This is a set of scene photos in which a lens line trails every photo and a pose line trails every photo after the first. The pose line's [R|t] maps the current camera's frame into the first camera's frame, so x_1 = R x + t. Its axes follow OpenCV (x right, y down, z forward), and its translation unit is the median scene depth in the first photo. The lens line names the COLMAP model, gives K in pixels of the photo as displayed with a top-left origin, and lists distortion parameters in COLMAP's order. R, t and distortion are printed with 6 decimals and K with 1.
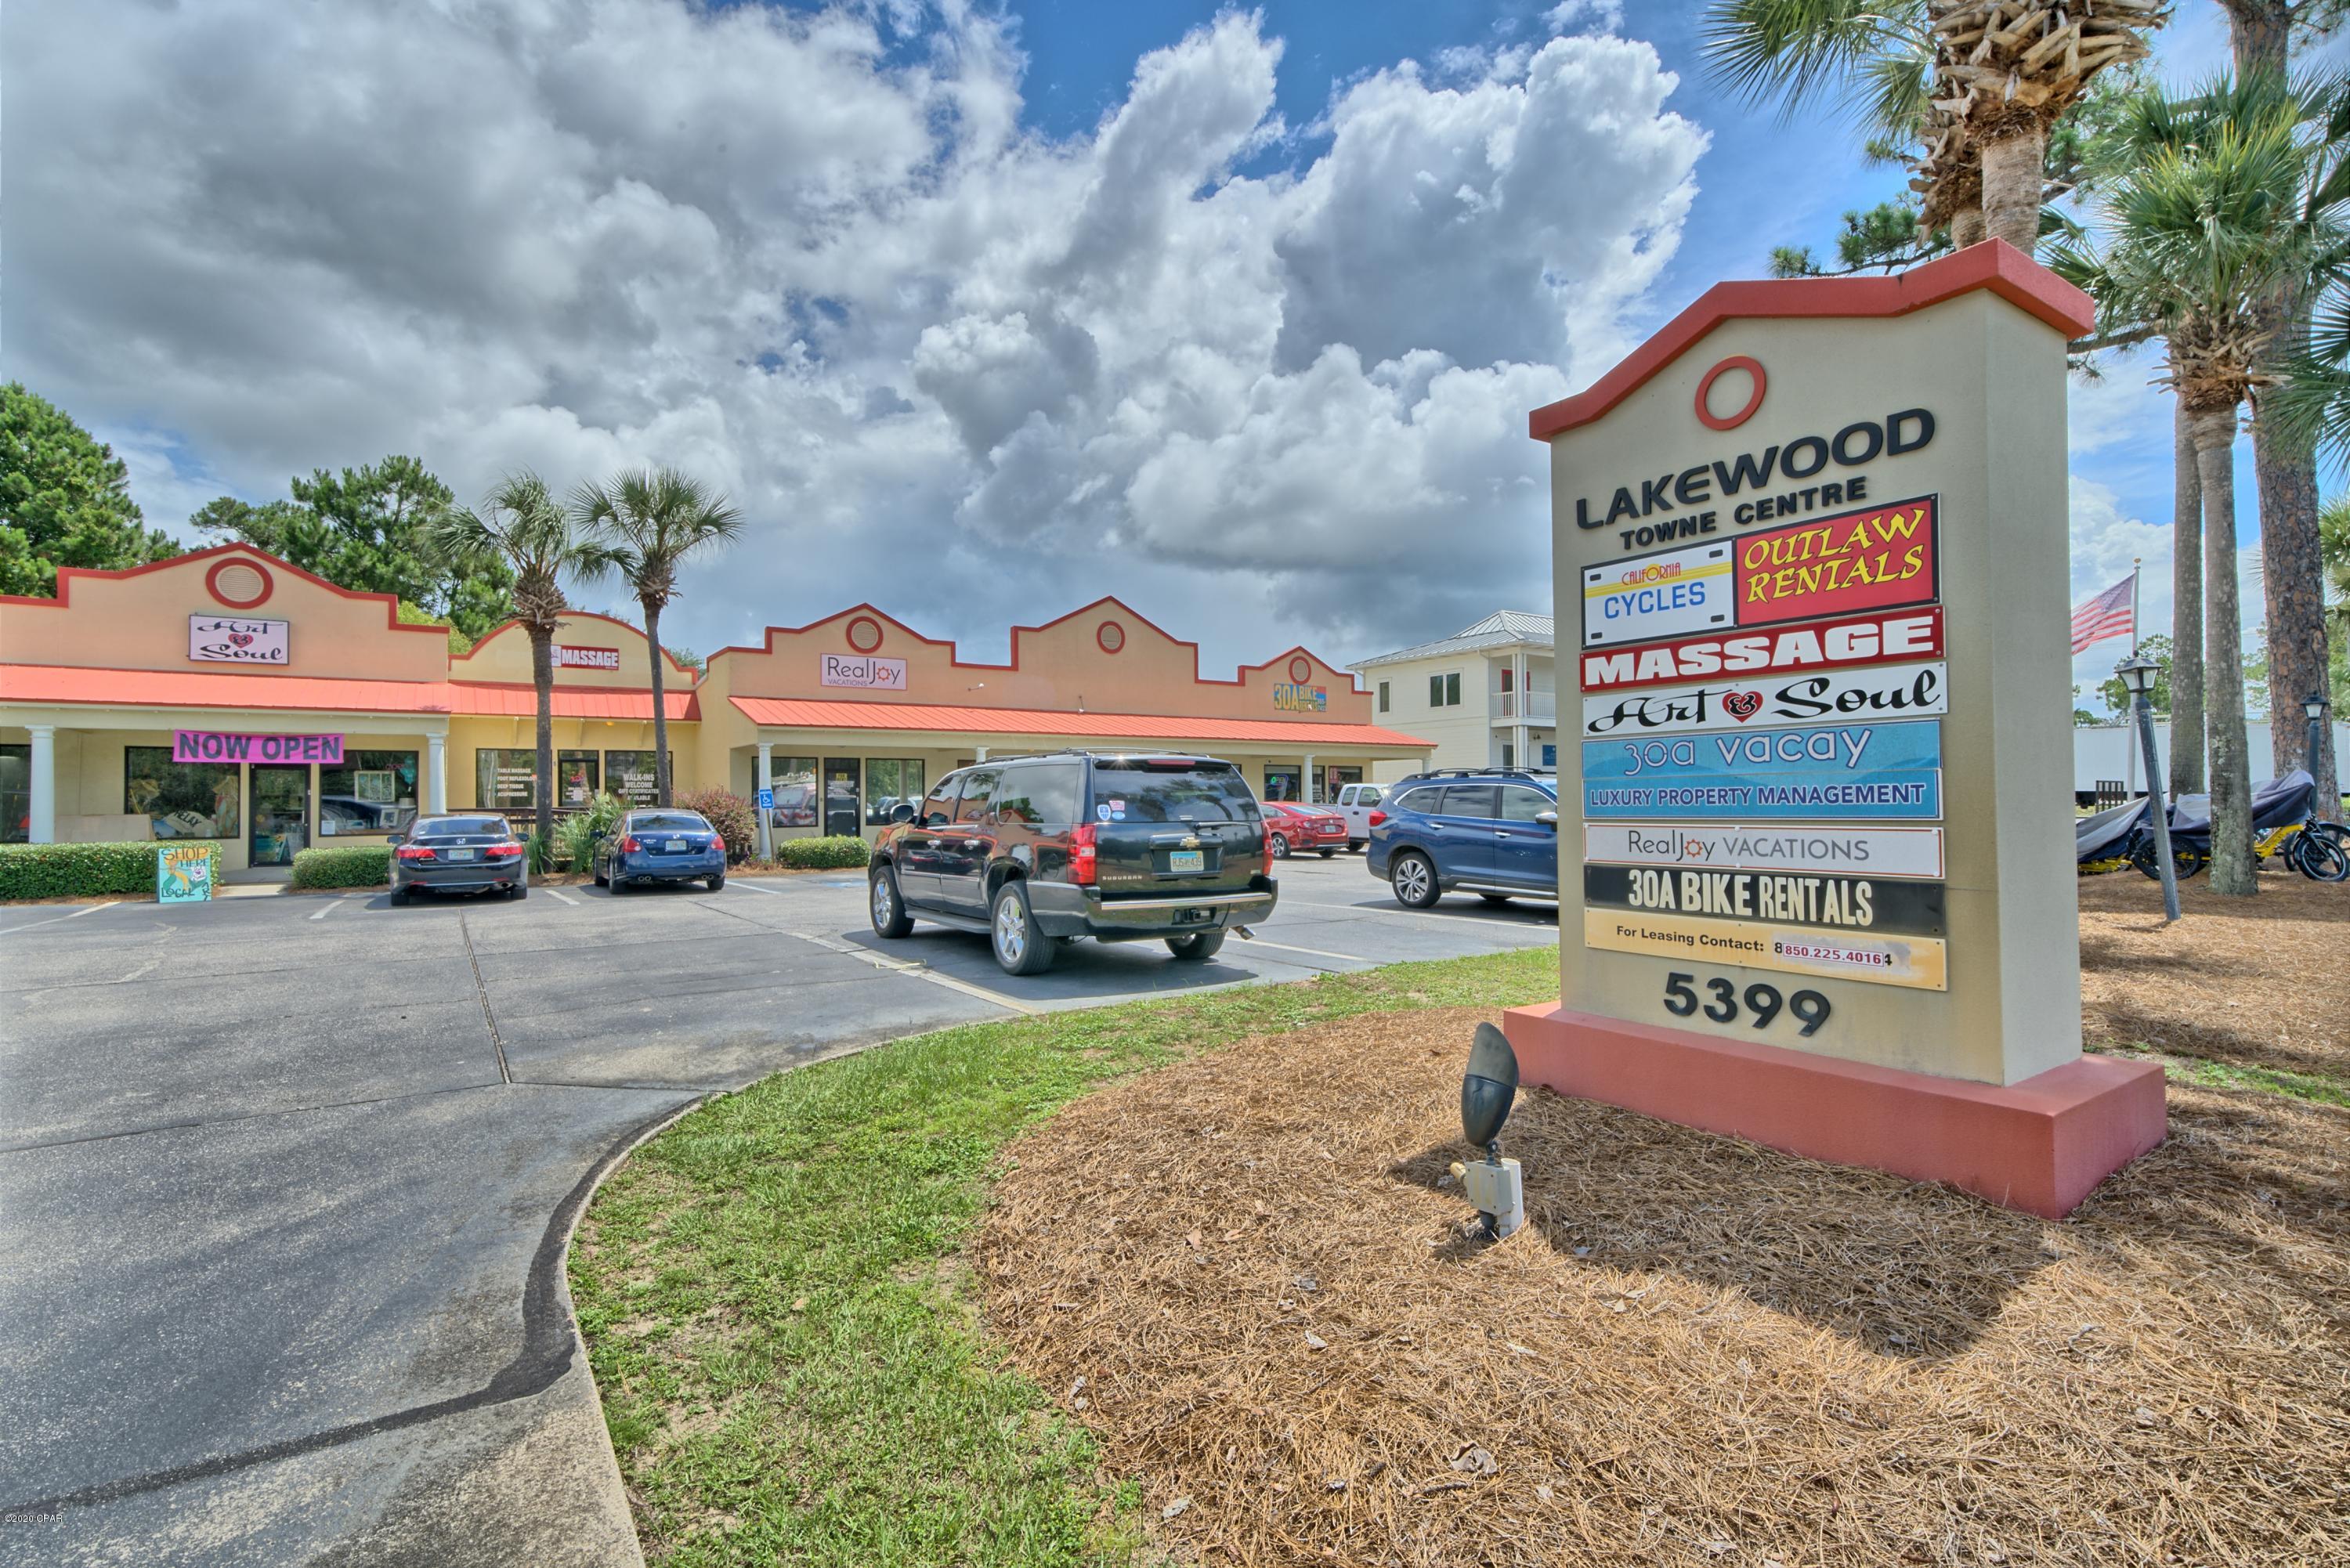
lens RADIAL K [[1067.9, 0, 1175.0], [0, 1067.9, 784.0], [0, 0, 1]] dist [0.000957, 0.000996]
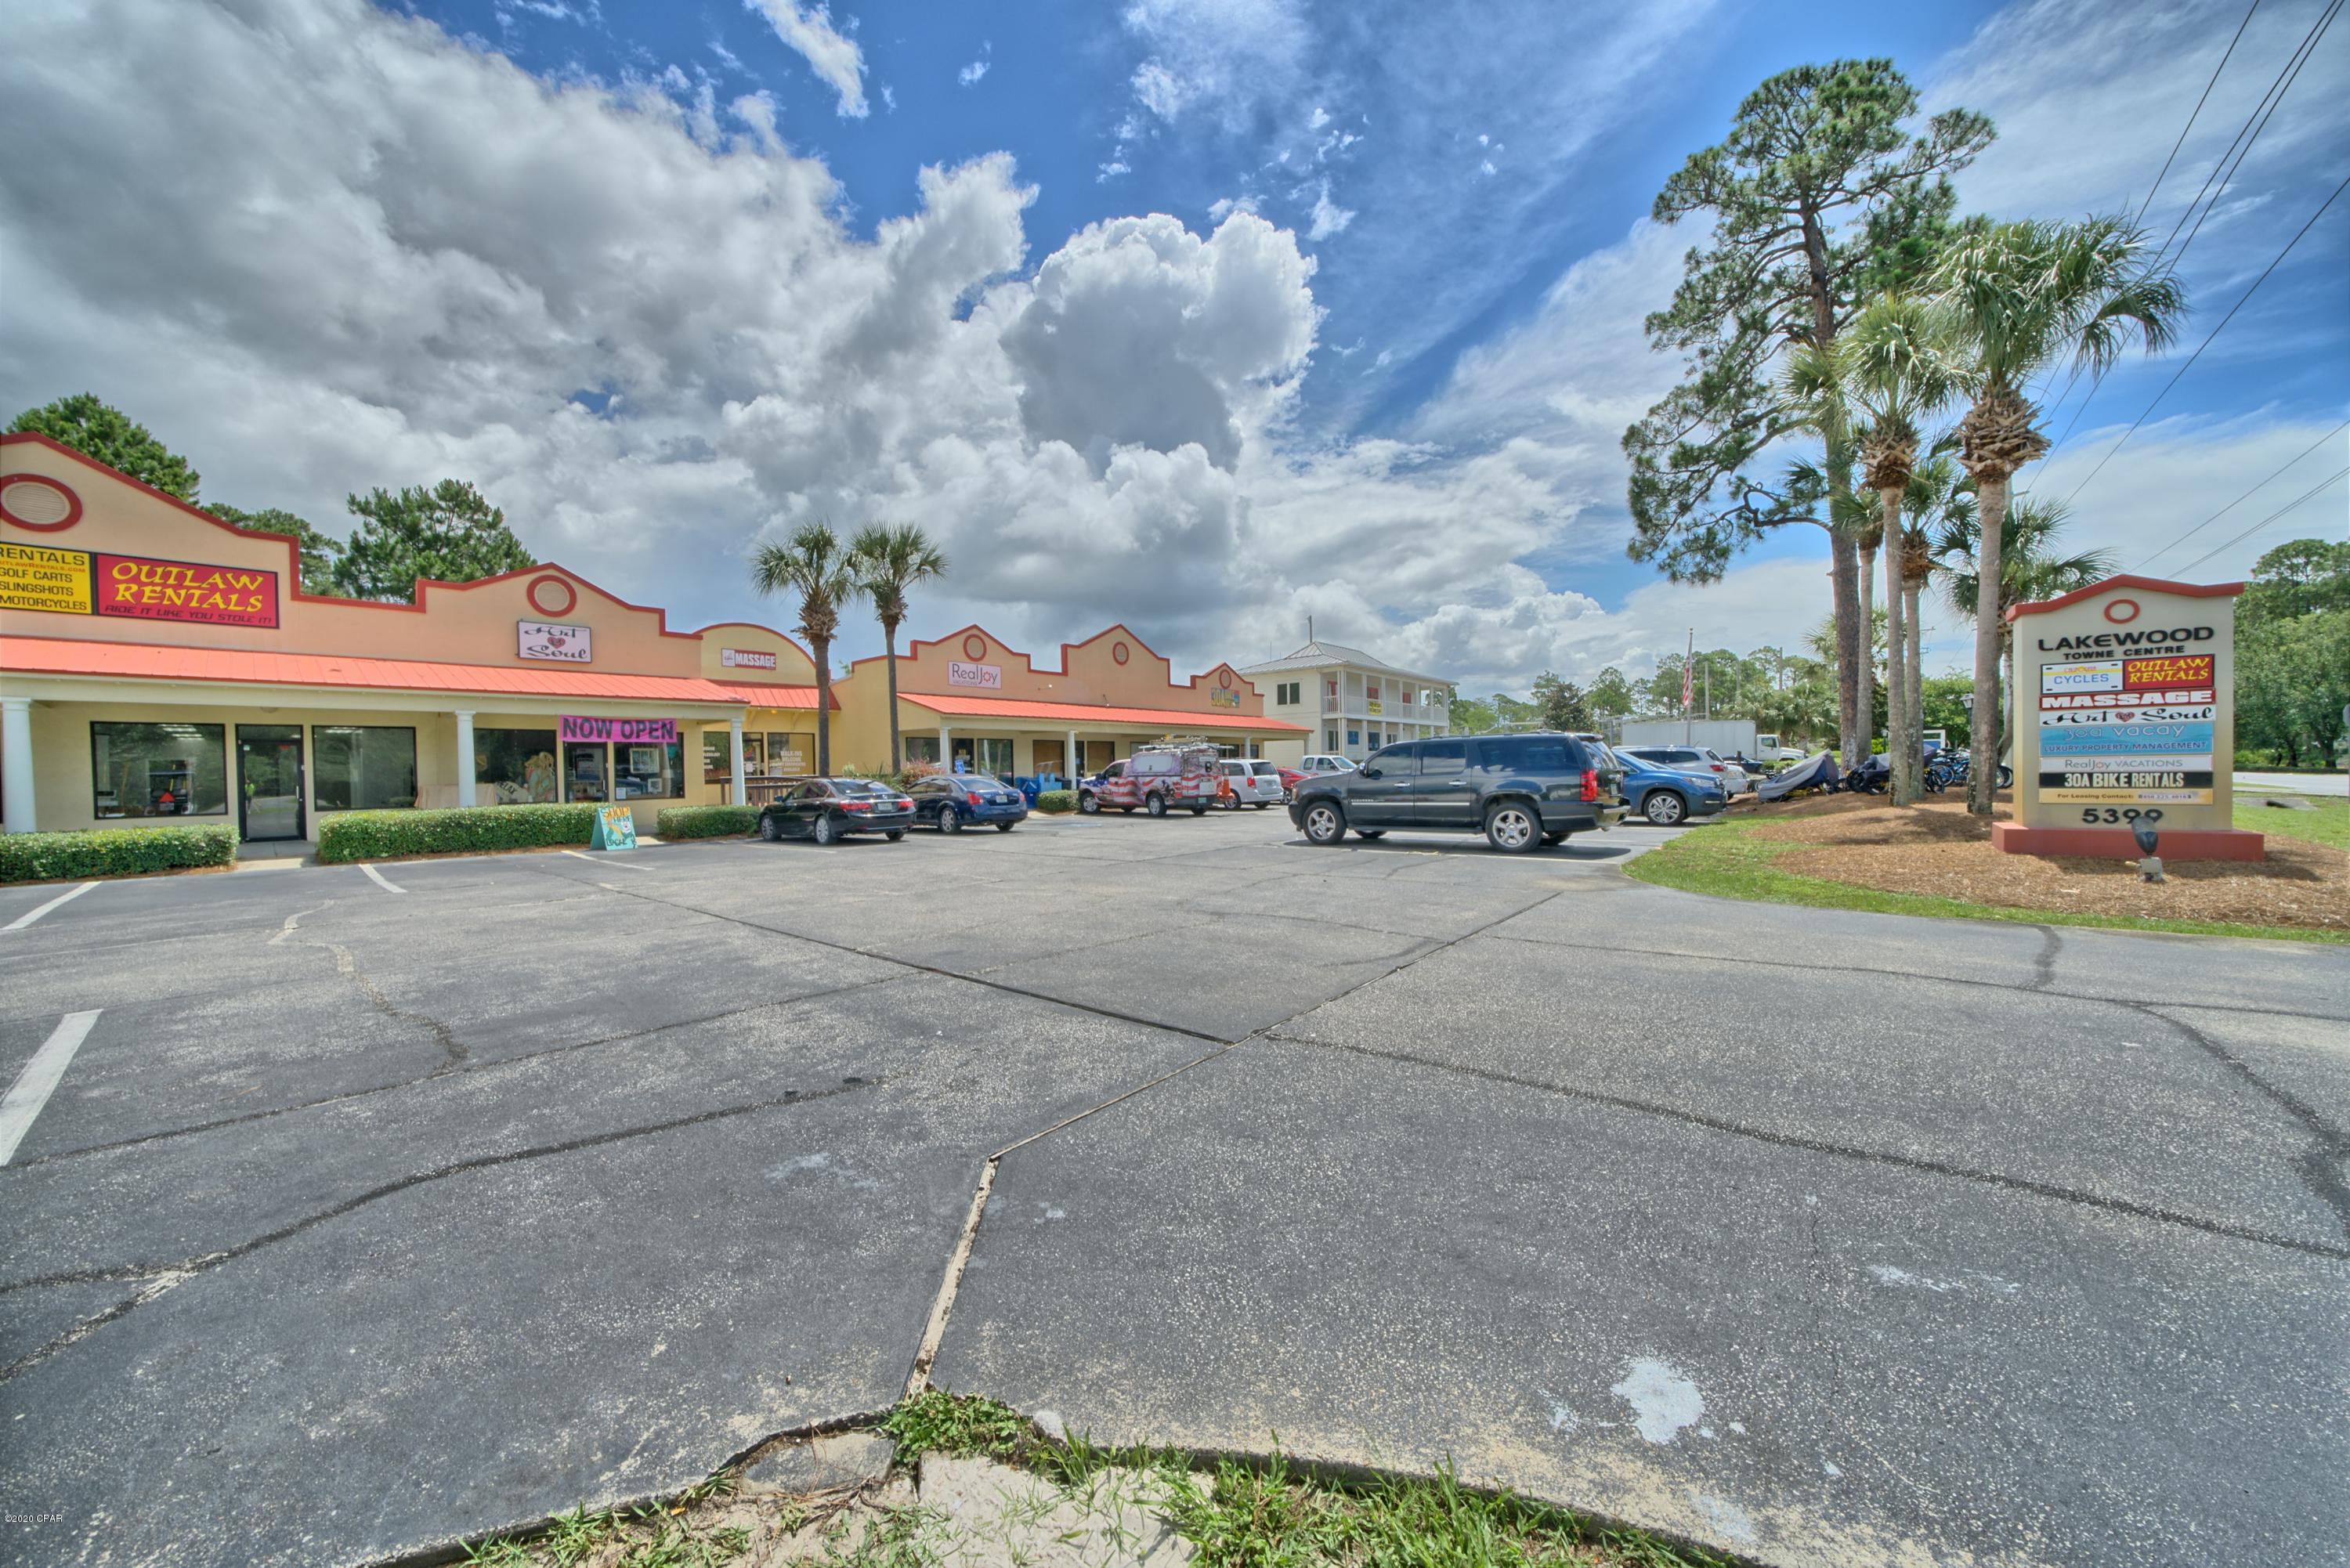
lens RADIAL K [[817.5, 0, 1159.7], [0, 817.5, 777.5], [0, 0, 1]] dist [-0.017536, -0.000101]
pose [[0.968969, -0.010627, 0.246952, -2.411723], [0.005554, 0.999759, 0.021228, 0.031888], [-0.247118, -0.019198, 0.968795, -0.451384]]
